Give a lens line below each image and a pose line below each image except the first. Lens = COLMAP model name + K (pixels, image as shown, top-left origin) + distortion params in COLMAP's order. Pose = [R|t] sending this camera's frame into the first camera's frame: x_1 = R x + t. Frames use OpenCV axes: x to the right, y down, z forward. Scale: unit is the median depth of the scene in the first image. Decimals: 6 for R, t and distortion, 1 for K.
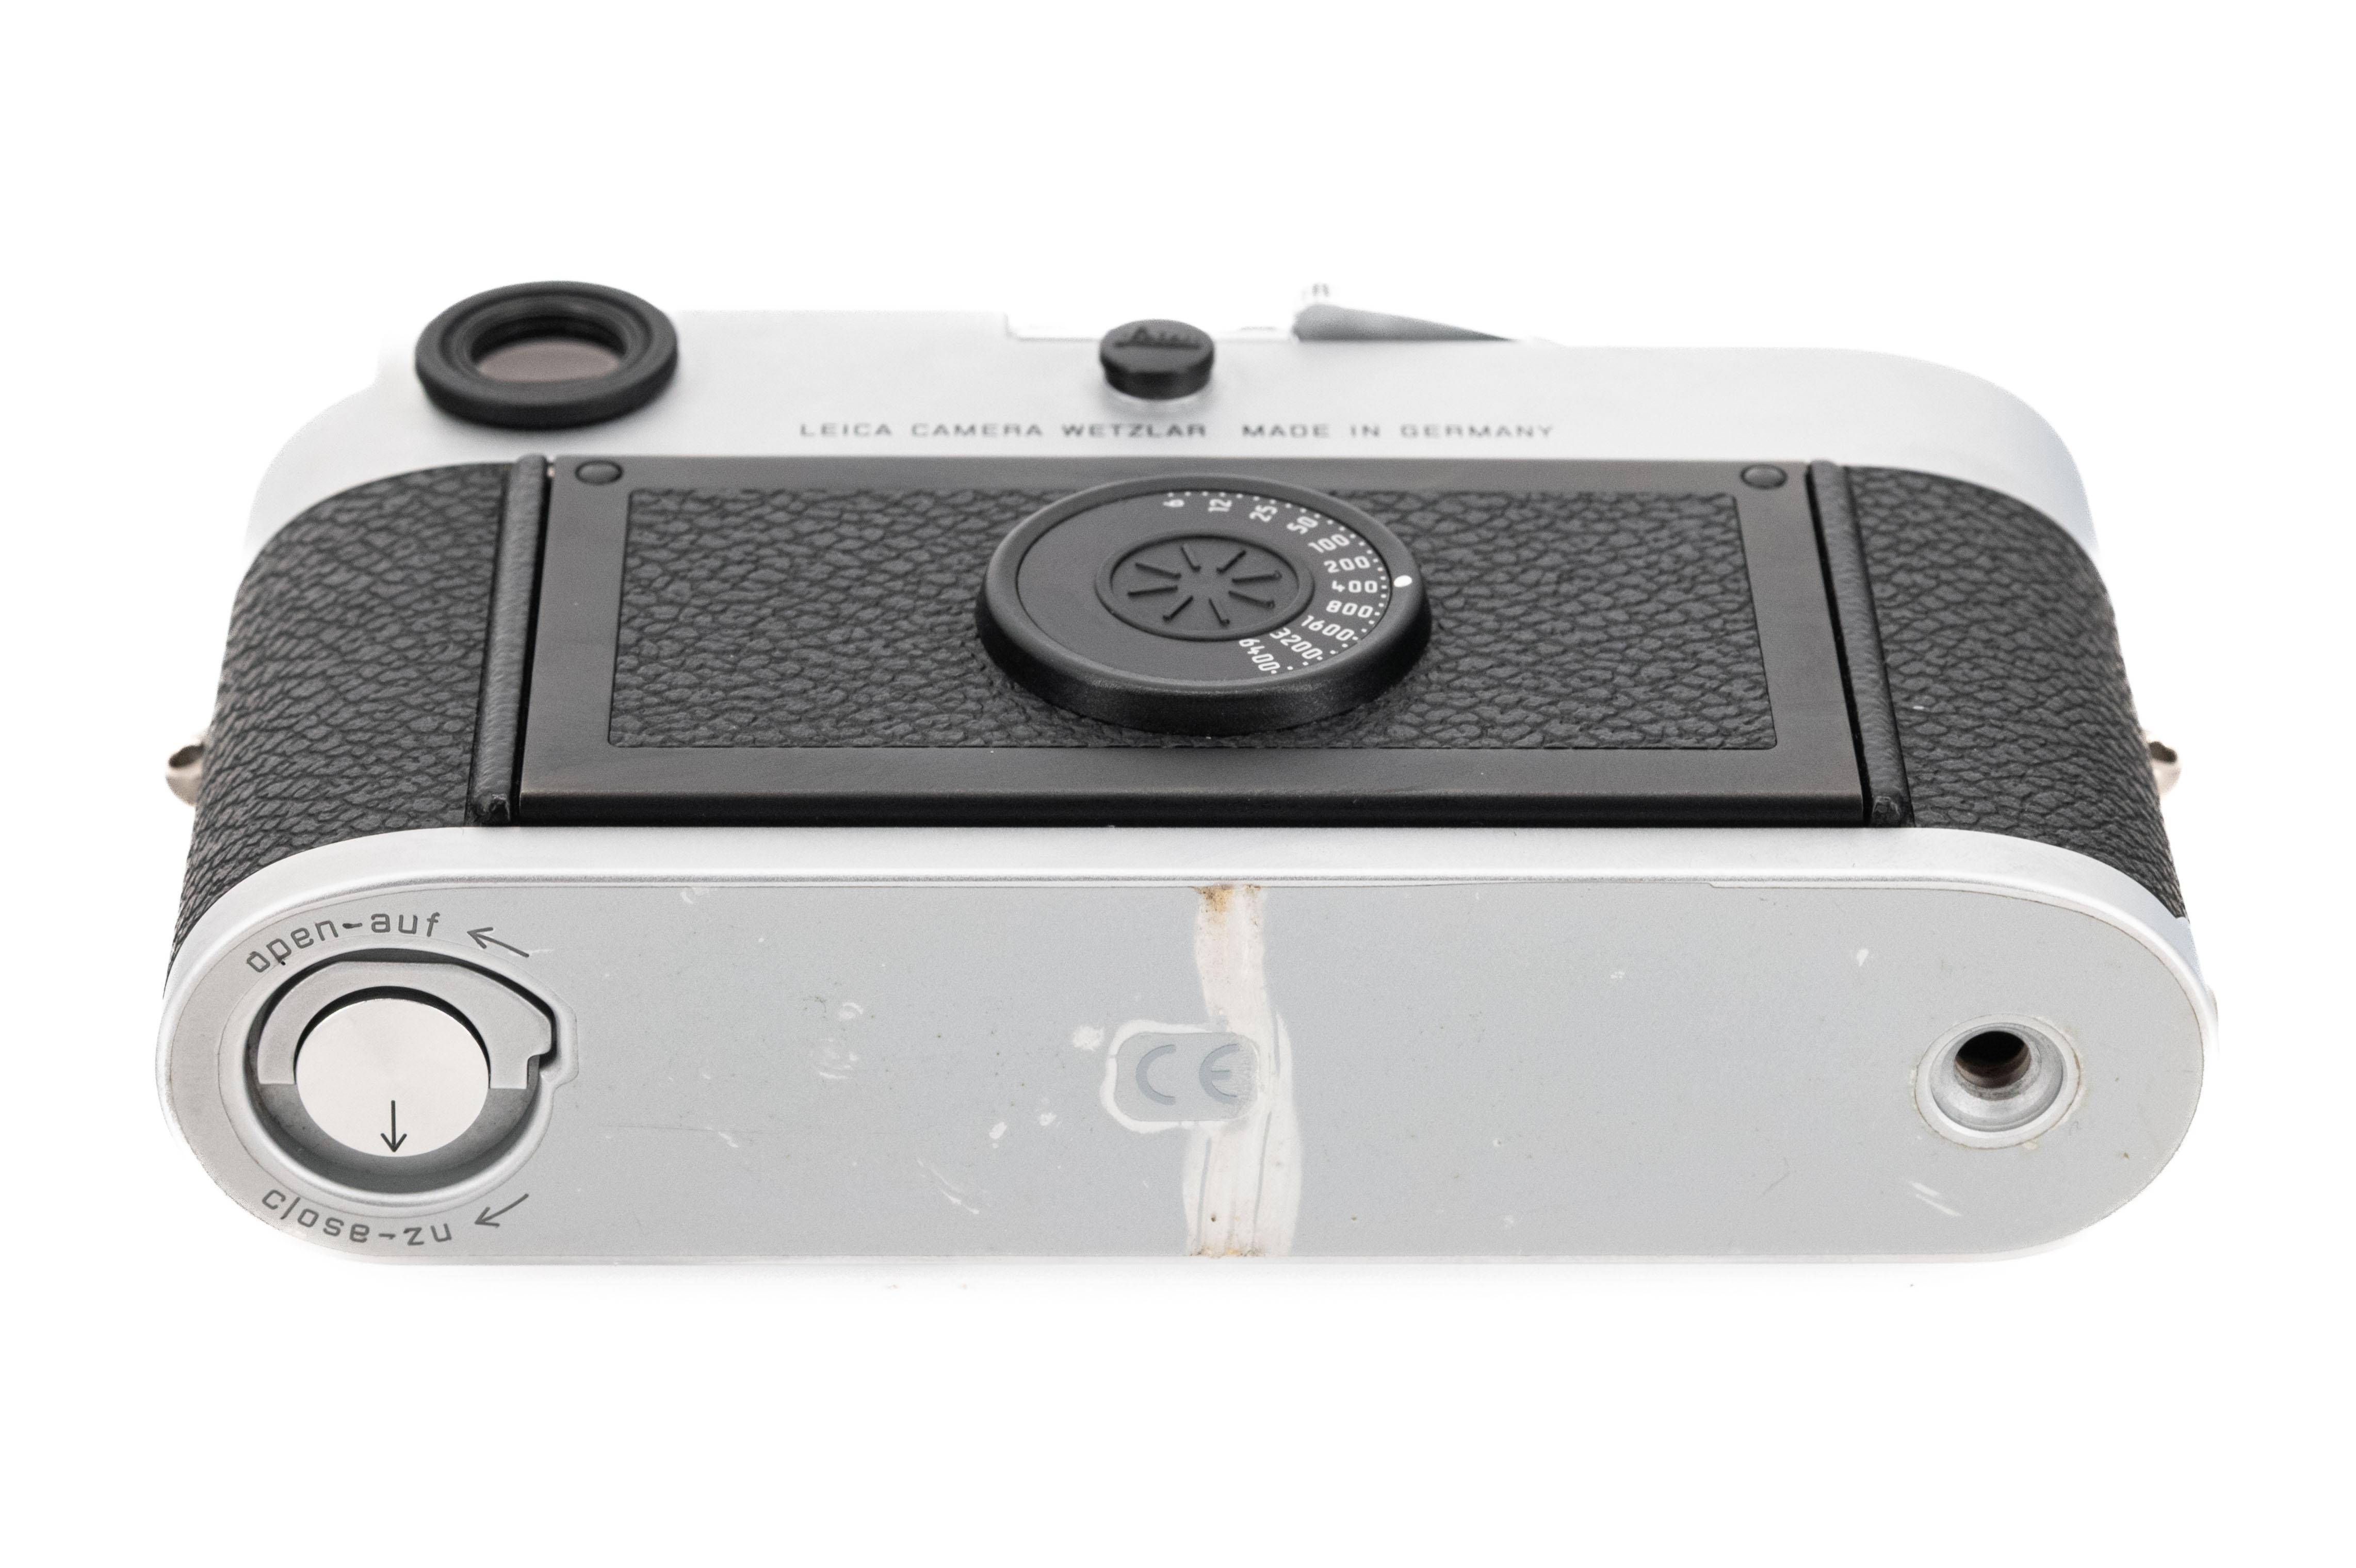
lens RADIAL K [[6144.5, 0, 1179.6], [0, 6144.5, 787.5], [0, 0, 1]] dist [-0.120781, 0.000000]
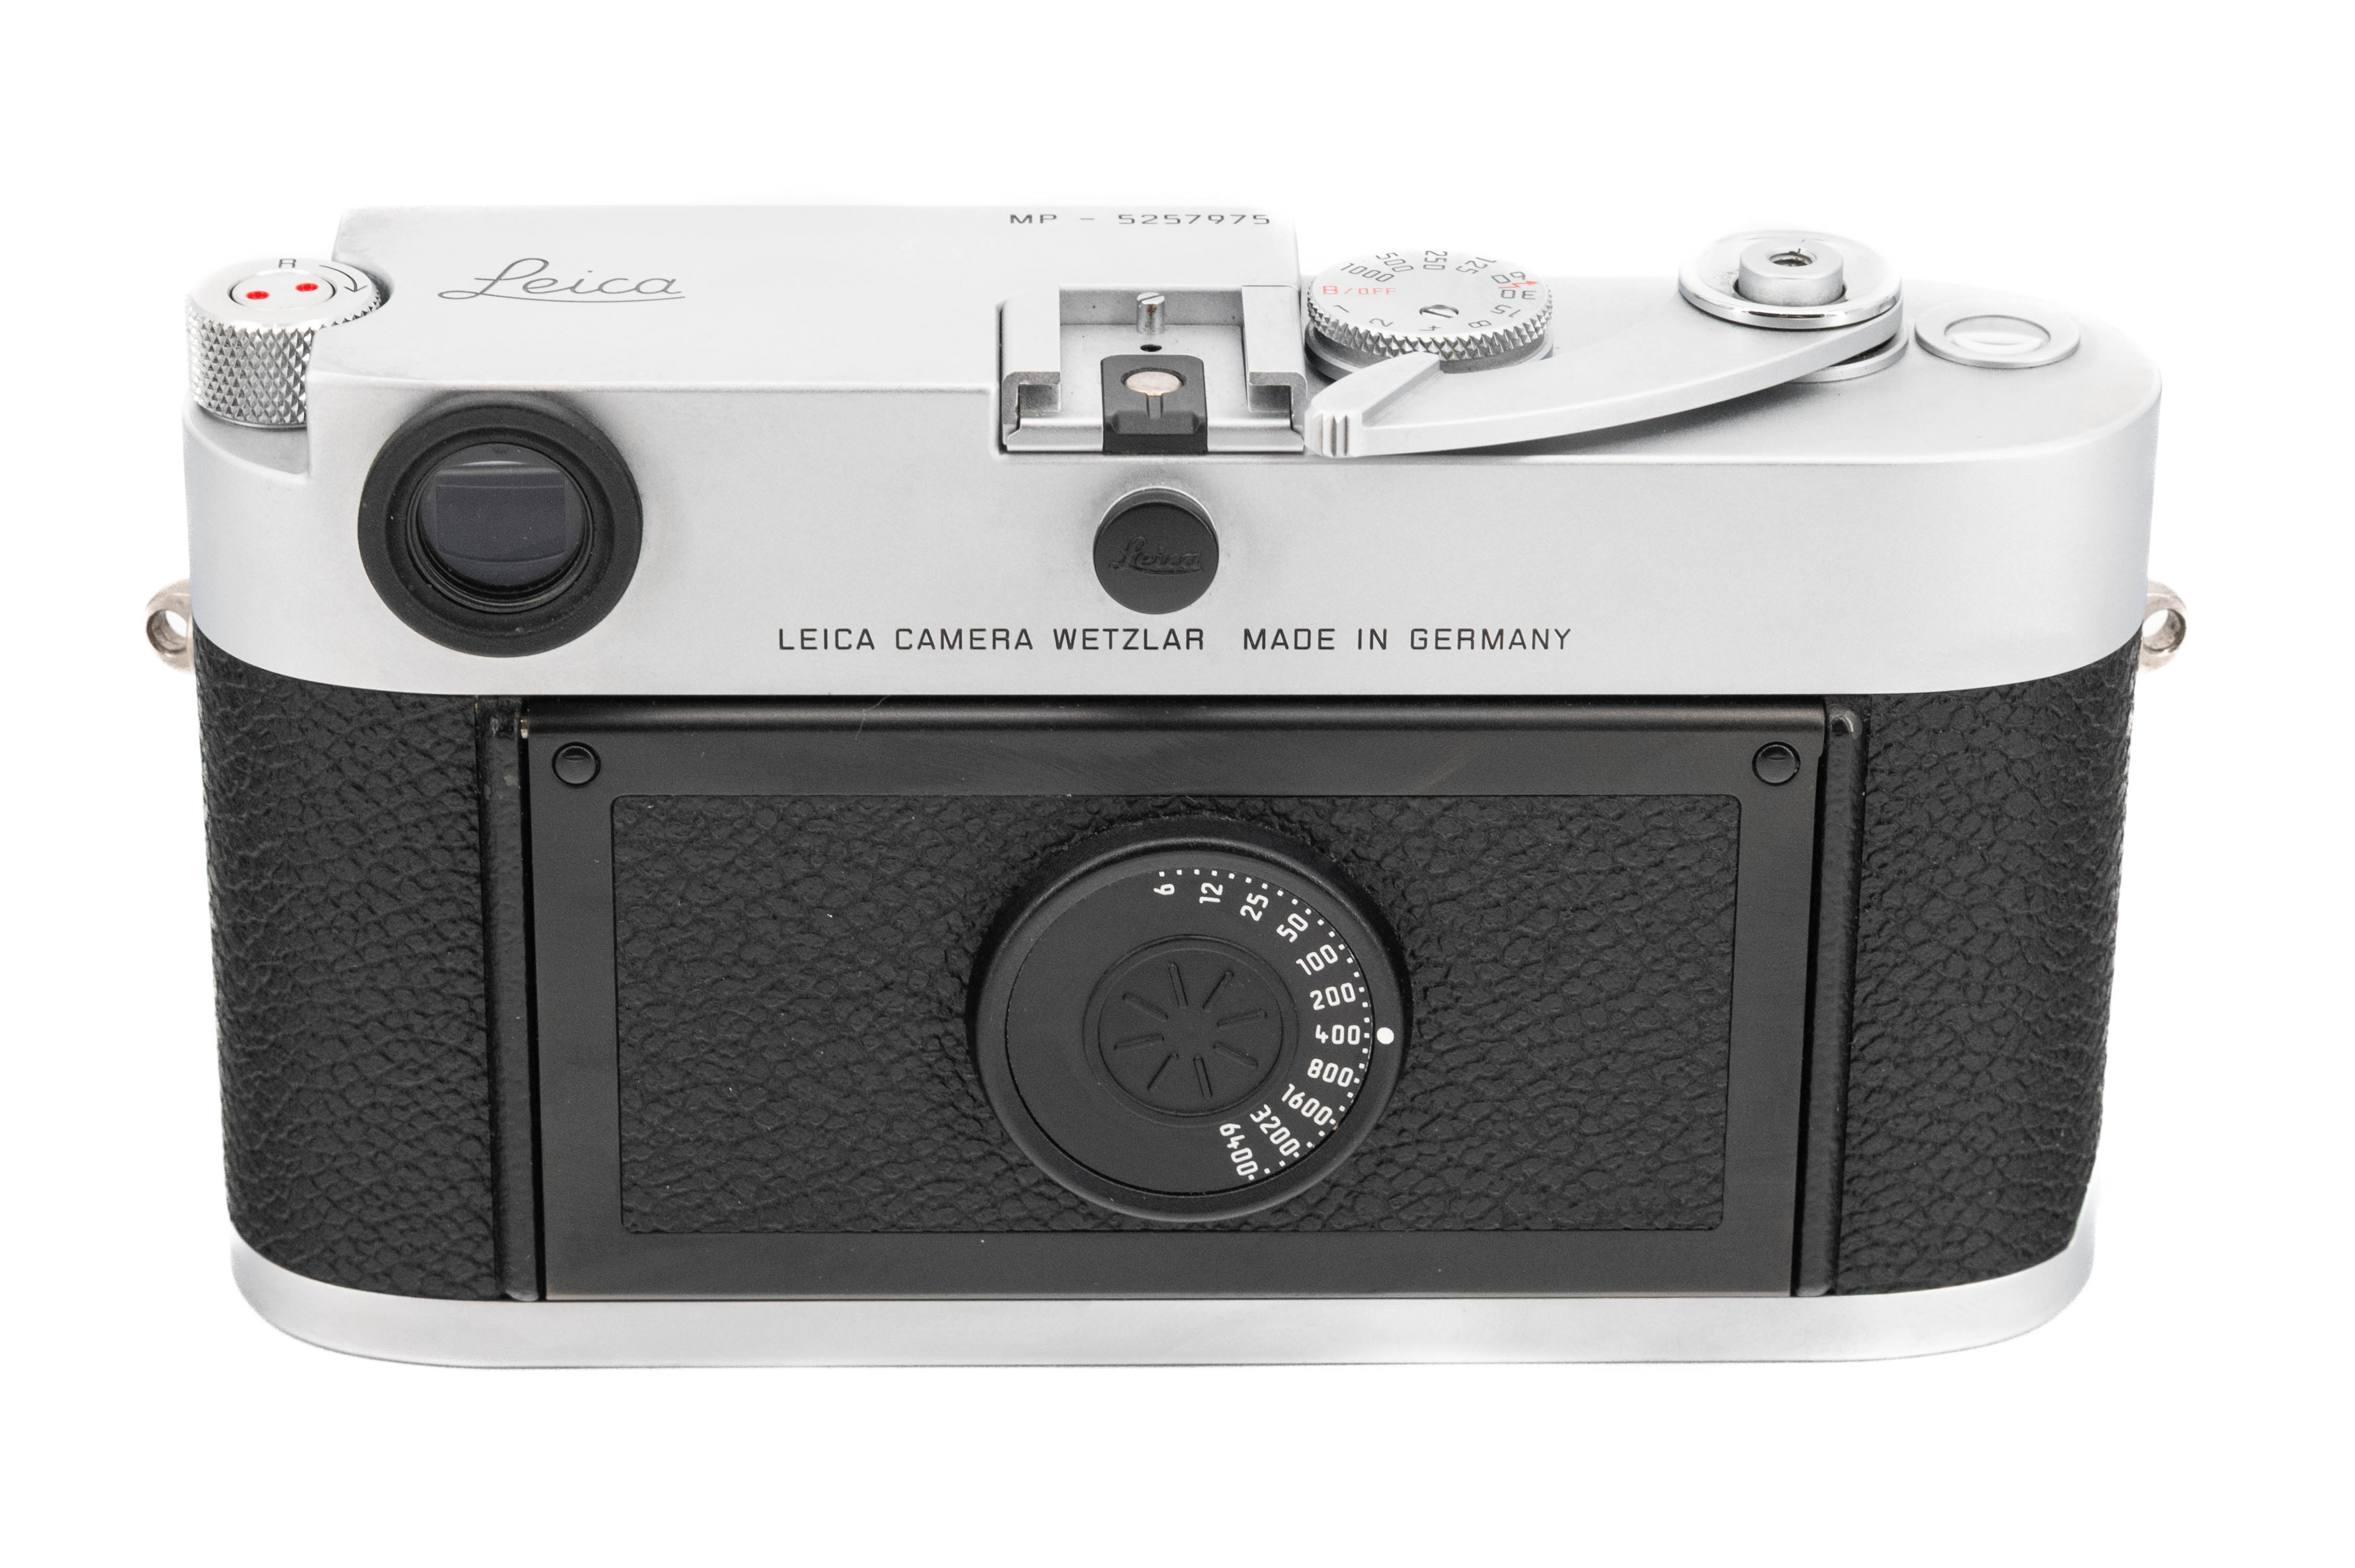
lens RADIAL K [[6142.6, 0, 1174.0], [0, 6142.6, 785.6], [0, 0, 1]] dist [-0.120781, 0.000000]
pose [[0.999564, 0.026856, 0.012238, -0.012148], [-0.019550, 0.291900, 0.956249, -1.012847], [0.022109, -0.956072, 0.292298, 0.738521]]
